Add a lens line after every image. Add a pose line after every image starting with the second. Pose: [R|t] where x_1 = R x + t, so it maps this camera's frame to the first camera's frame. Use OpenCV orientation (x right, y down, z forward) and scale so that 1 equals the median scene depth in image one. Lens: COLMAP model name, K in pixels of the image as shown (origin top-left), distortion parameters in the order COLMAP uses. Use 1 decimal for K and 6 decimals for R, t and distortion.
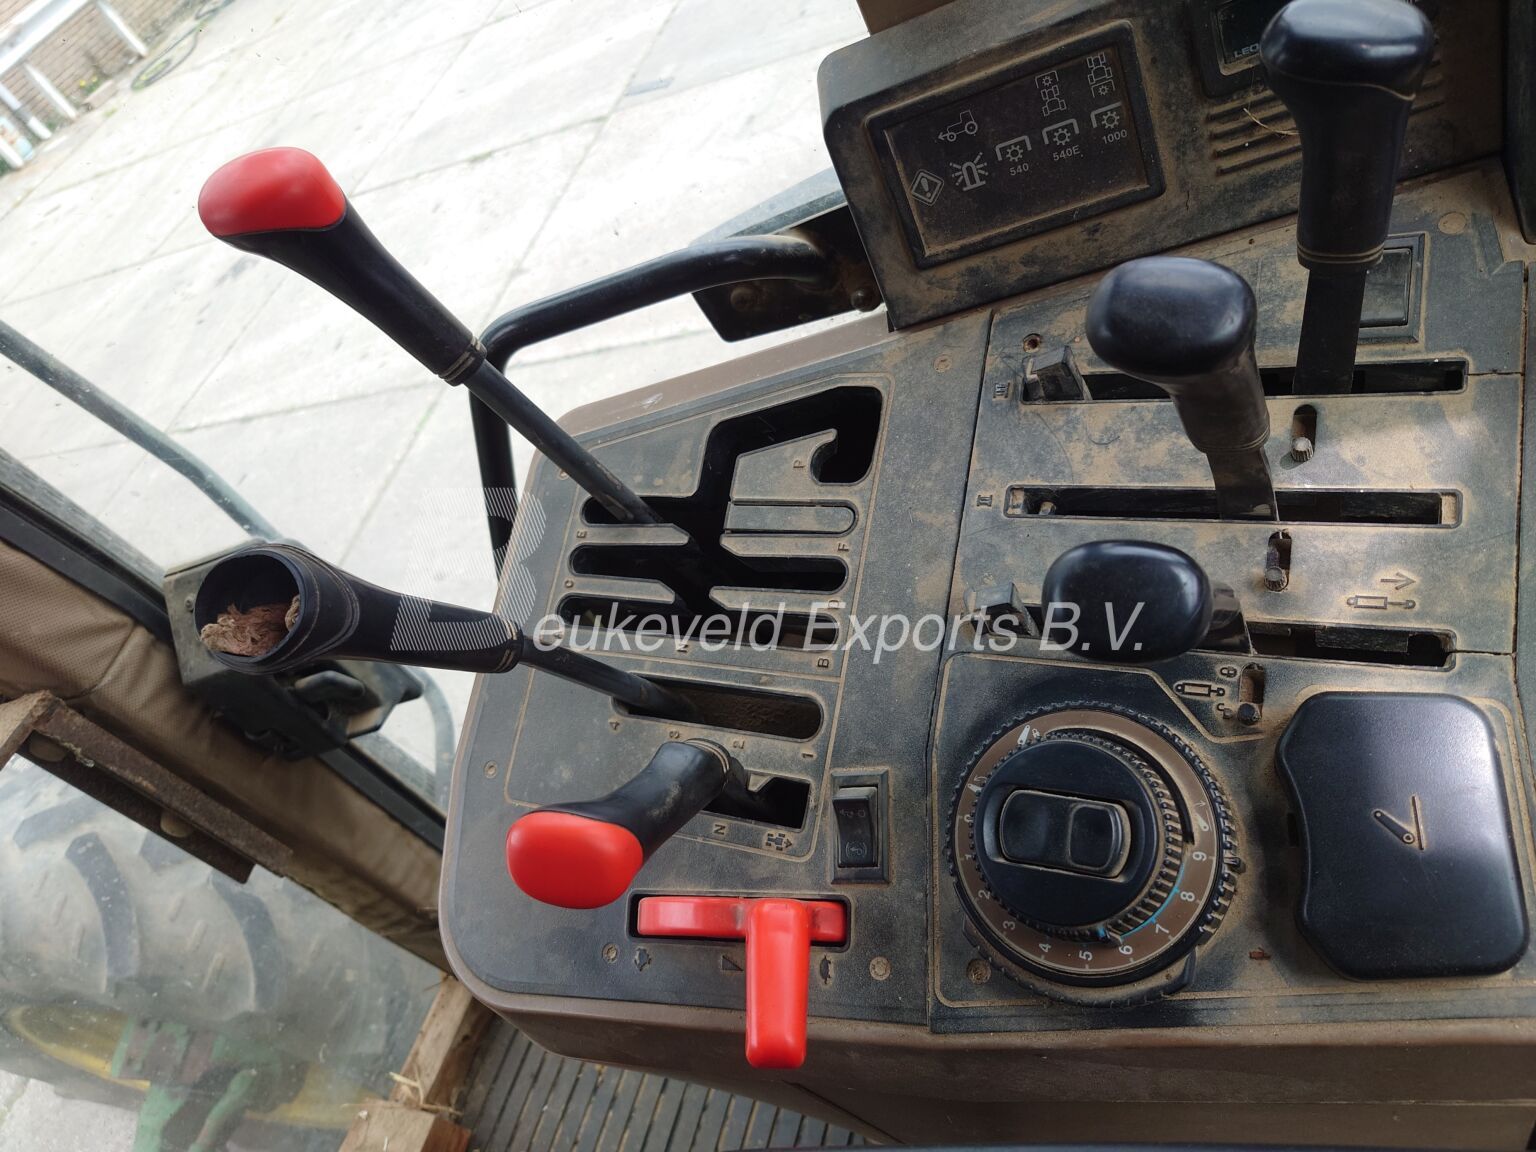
lens RADIAL K [[1118.4, 0, 768.0], [0, 1118.4, 576.0], [0, 0, 1]] dist [0.002600, -0.001472]
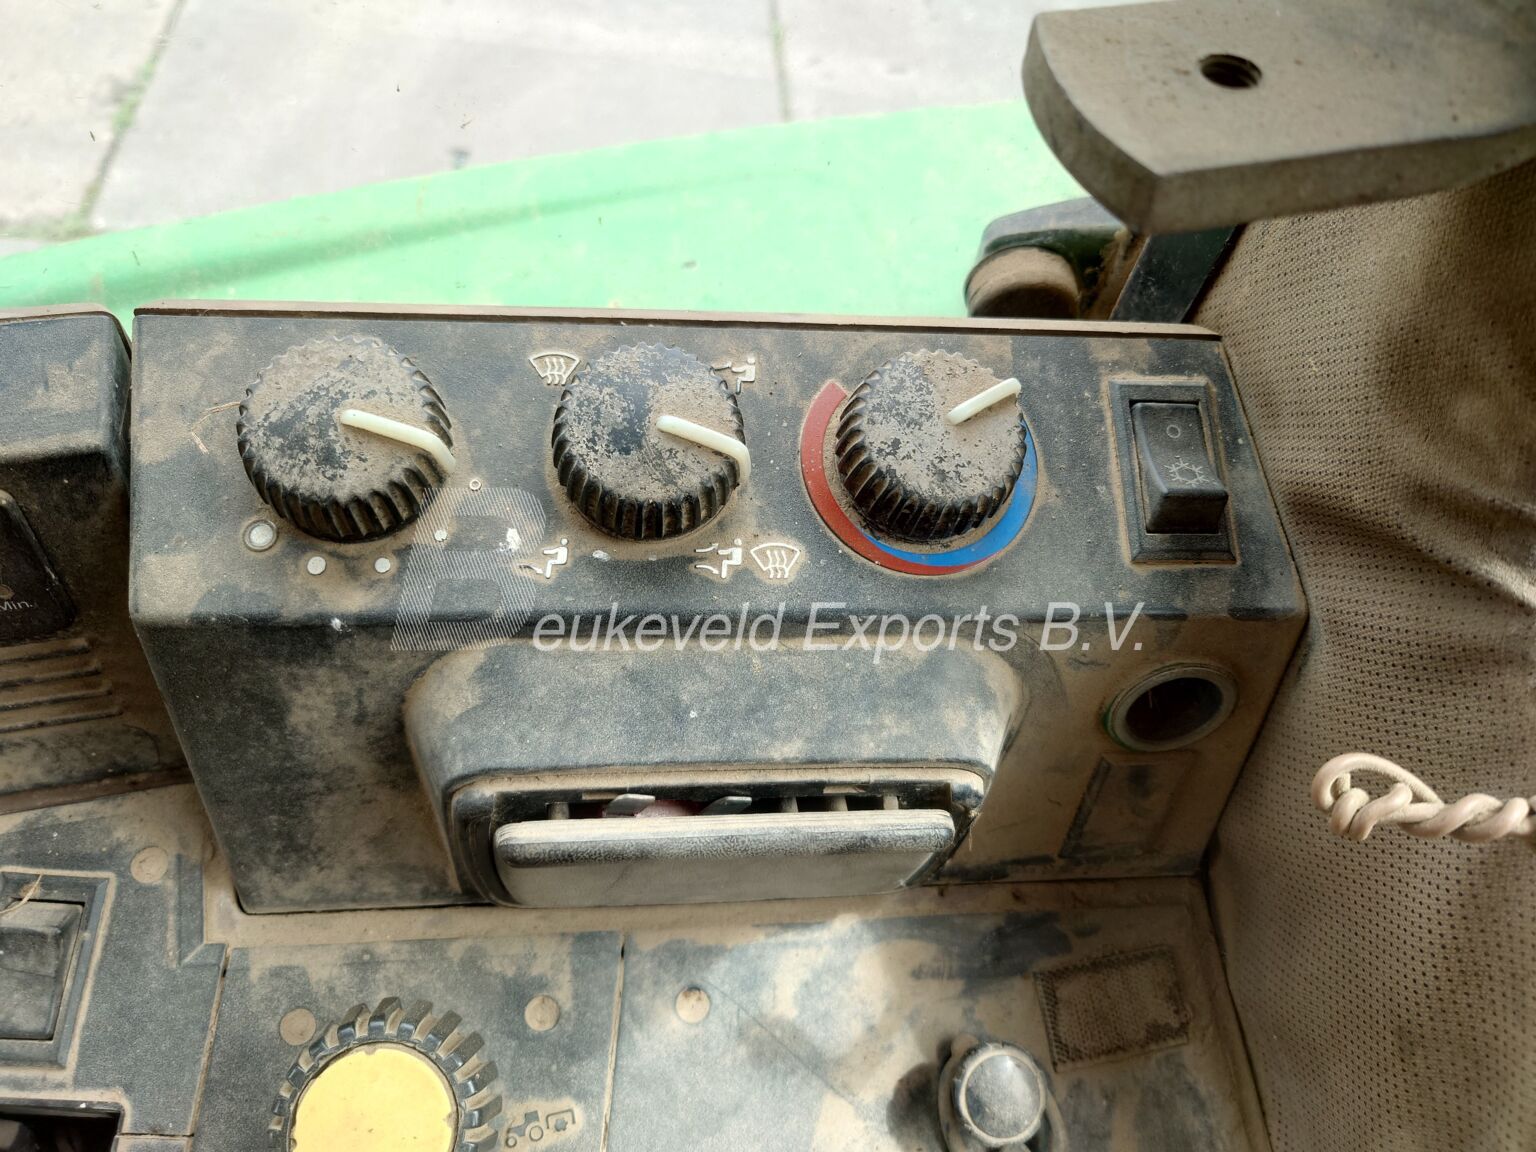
lens RADIAL K [[1169.8, 0, 776.8], [0, 1169.8, 576.0], [0, 0, 1]] dist [0.004257, 0.005273]
pose [[0.811090, 0.034521, 0.583902, 0.471716], [-0.055253, 0.998315, 0.017730, -0.501587], [-0.582306, -0.046643, 0.811630, 0.184865]]
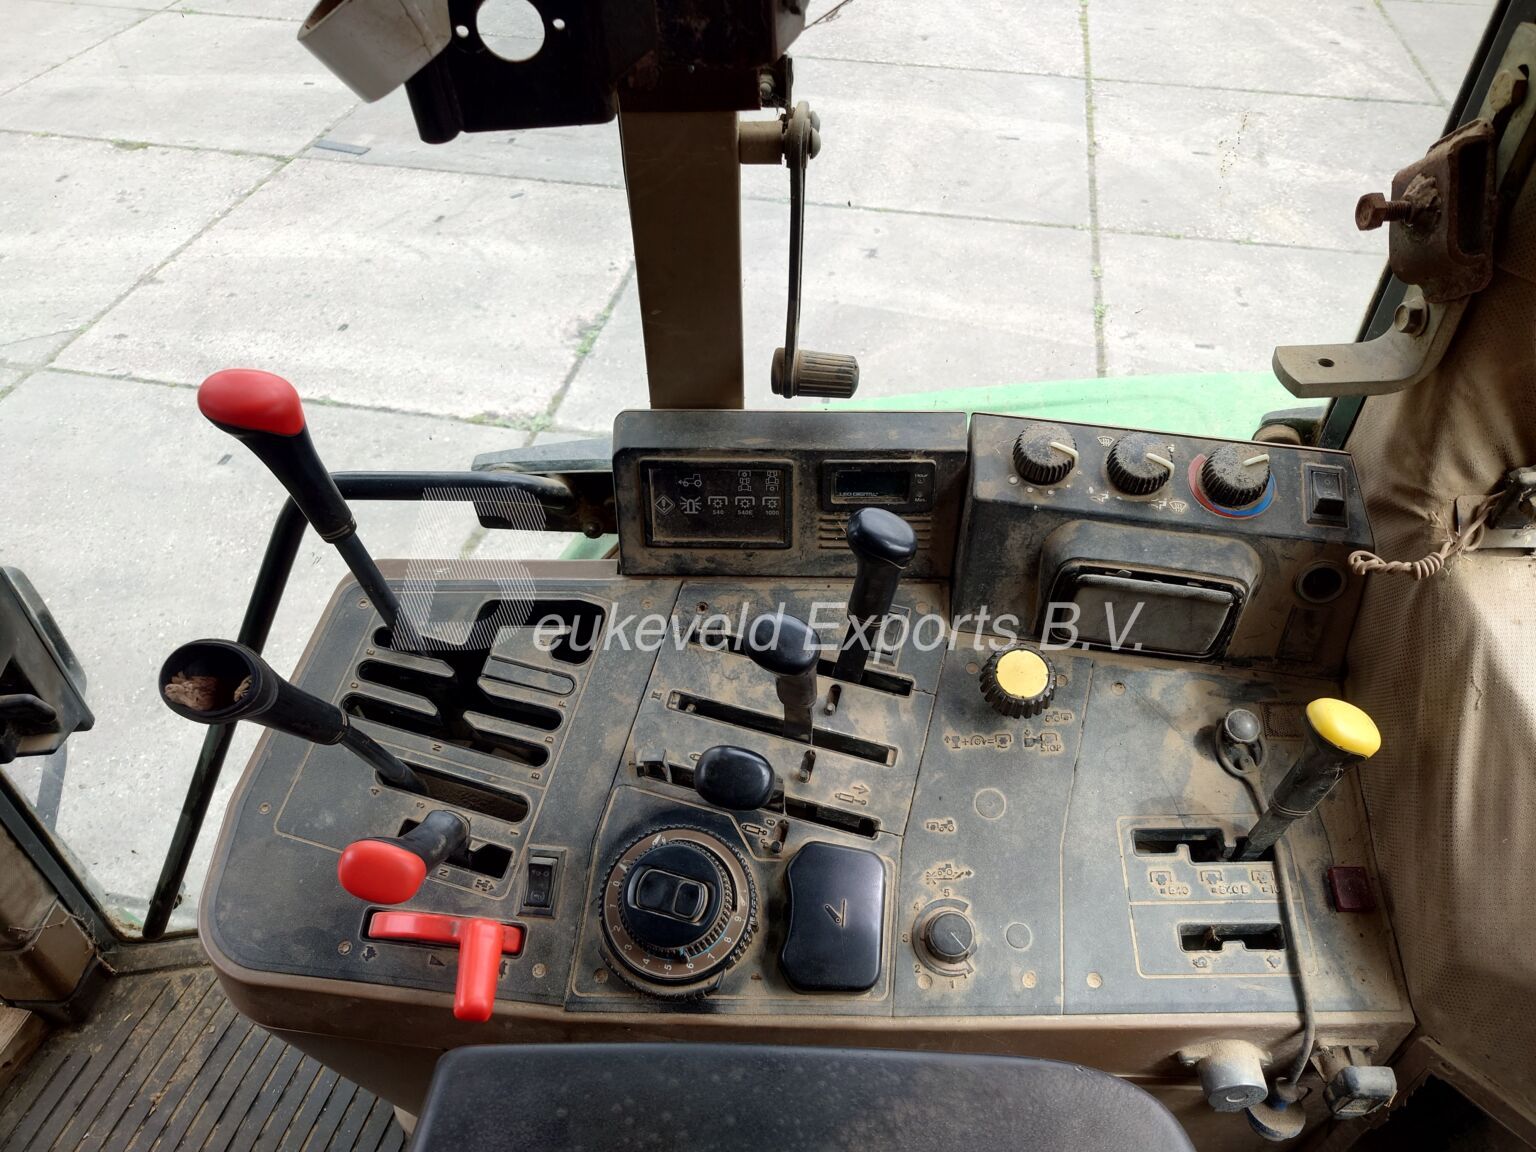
lens RADIAL K [[1118.4, 0, 768.0], [0, 1118.4, 576.0], [0, 0, 1]] dist [0.002600, -0.001472]
pose [[0.905177, 0.239309, 0.351264, -0.302516], [-0.201745, 0.969309, -0.140494, -0.042771], [-0.374105, 0.056306, 0.925676, -0.651412]]
